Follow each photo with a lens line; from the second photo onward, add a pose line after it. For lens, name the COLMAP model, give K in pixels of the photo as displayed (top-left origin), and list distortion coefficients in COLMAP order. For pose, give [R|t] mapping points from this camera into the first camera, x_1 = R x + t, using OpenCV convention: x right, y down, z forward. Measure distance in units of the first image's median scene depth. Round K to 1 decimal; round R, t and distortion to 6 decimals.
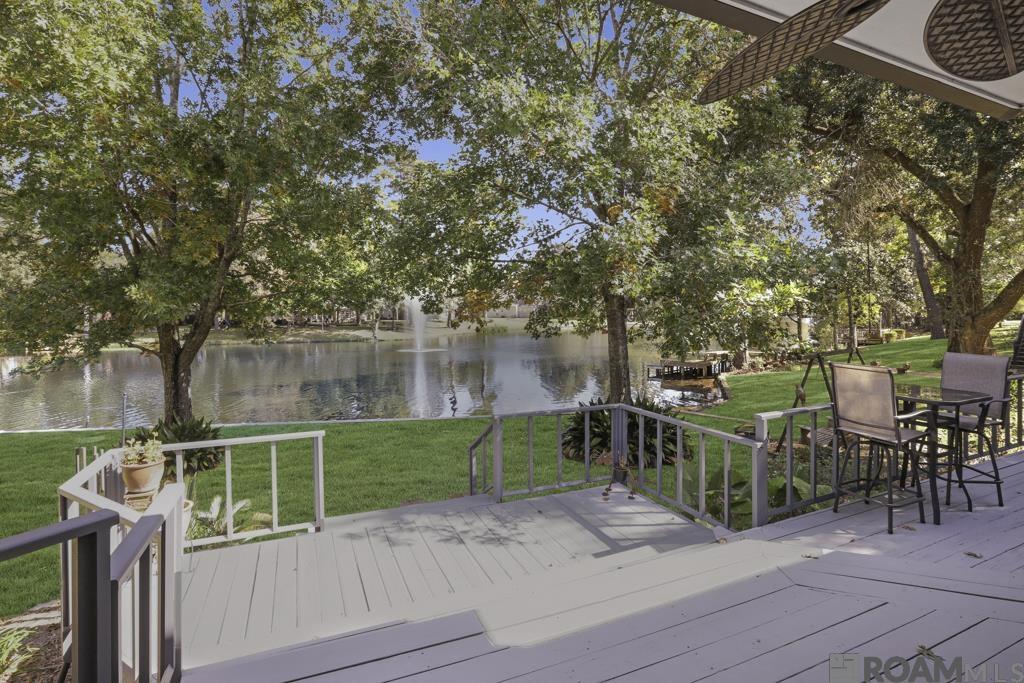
lens RADIAL K [[478.5, 0, 515.2], [0, 478.5, 312.9], [0, 0, 1]] dist [-0.042786, 0.000832]
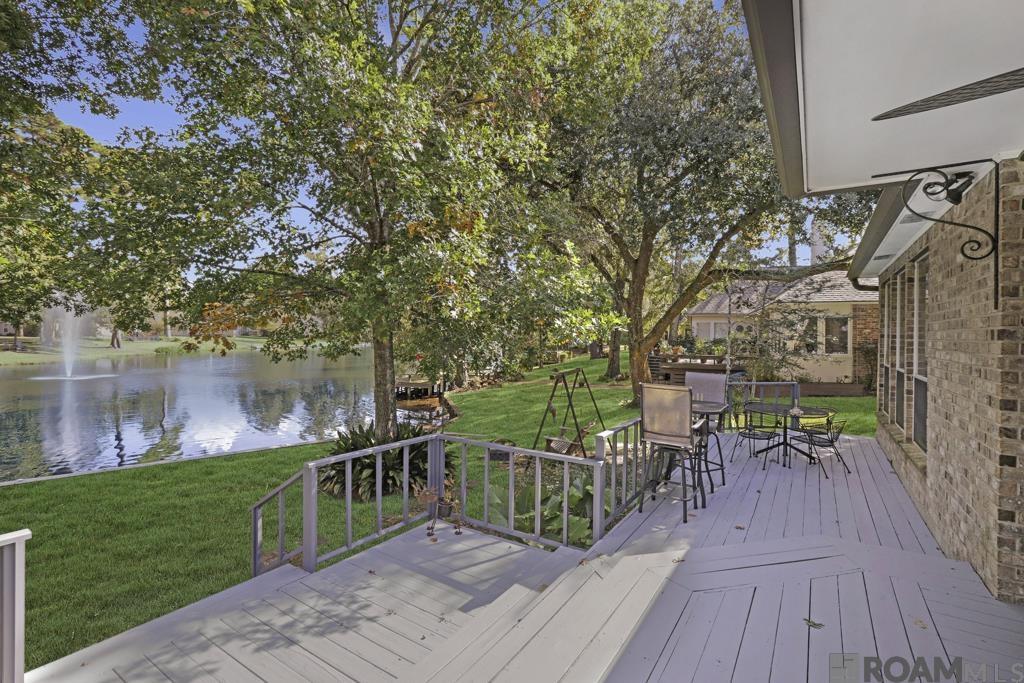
lens RADIAL K [[468.8, 0, 510.3], [0, 468.8, 333.6], [0, 0, 1]] dist [-0.056970, 0.023882]
pose [[0.832408, 0.022636, 0.553701, -0.099359], [-0.021614, 0.999731, -0.008377, -0.000827], [-0.553742, -0.004995, 0.832673, 0.090877]]
